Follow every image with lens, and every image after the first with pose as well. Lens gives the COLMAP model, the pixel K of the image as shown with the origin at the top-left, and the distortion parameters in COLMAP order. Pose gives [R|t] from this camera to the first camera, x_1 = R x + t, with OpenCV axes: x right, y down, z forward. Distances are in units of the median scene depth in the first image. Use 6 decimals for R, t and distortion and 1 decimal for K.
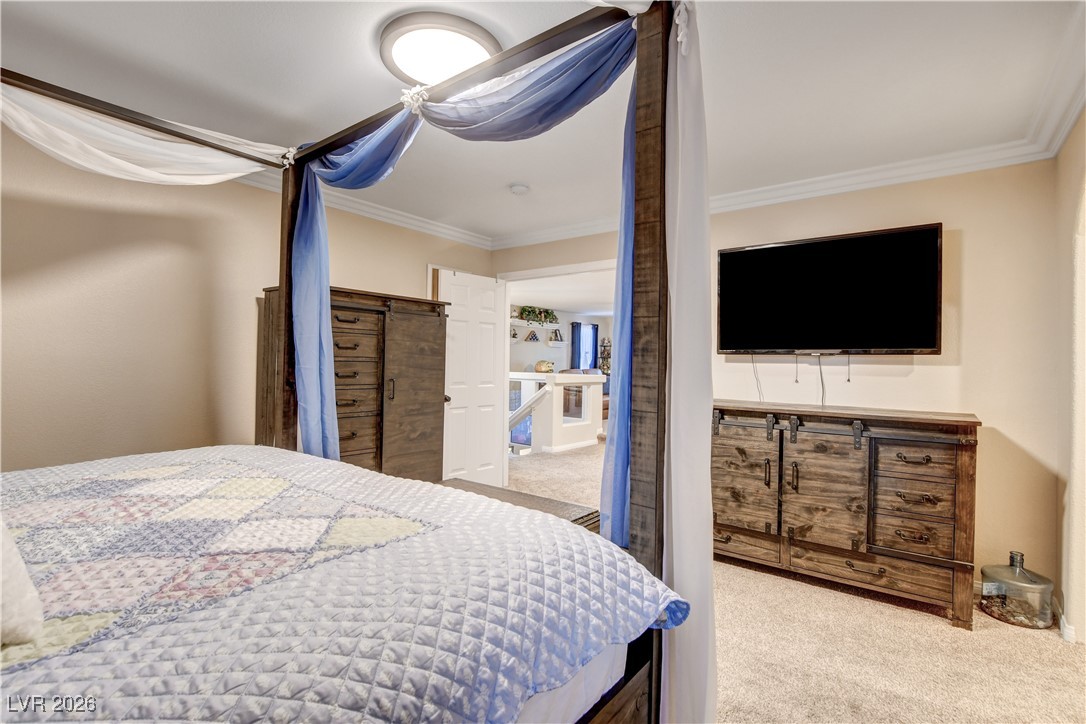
lens RADIAL K [[511.2, 0, 543.0], [0, 511.2, 362.0], [0, 0, 1]] dist [-0.029169, 0.000129]
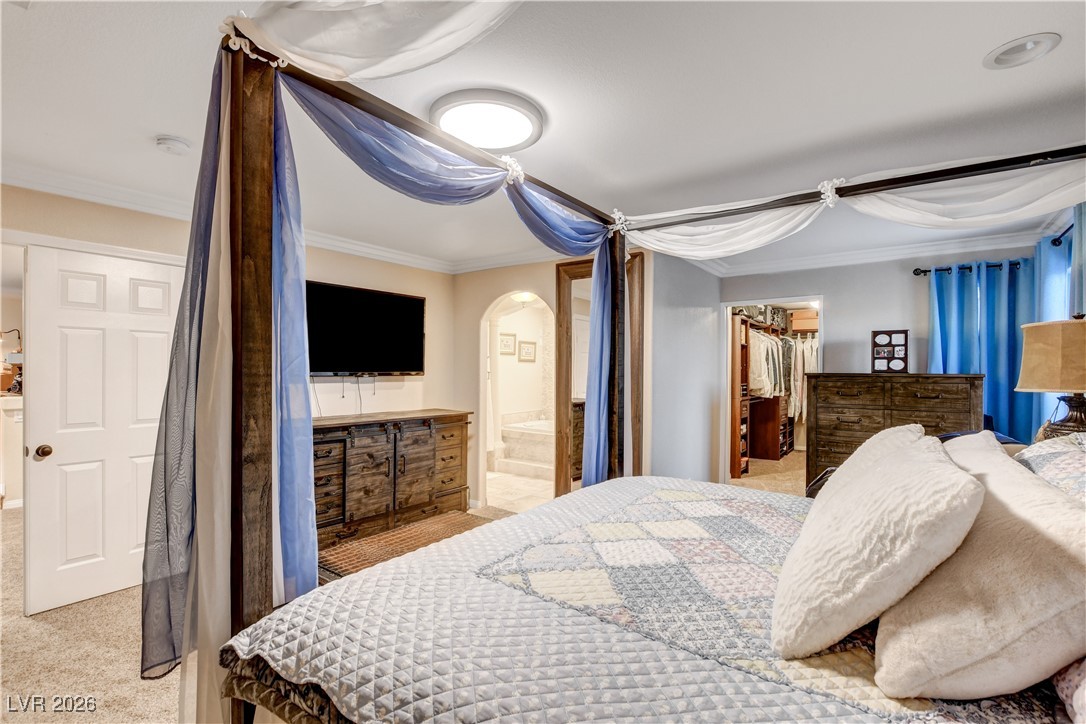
lens RADIAL K [[511.2, 0, 543.0], [0, 511.2, 362.0], [0, 0, 1]] dist [-0.029169, 0.000129]
pose [[-0.048567, -0.008407, 0.998785, -0.929863], [-0.016997, 0.999827, 0.007589, -0.078569], [-0.998675, -0.016607, -0.048701, 0.661939]]
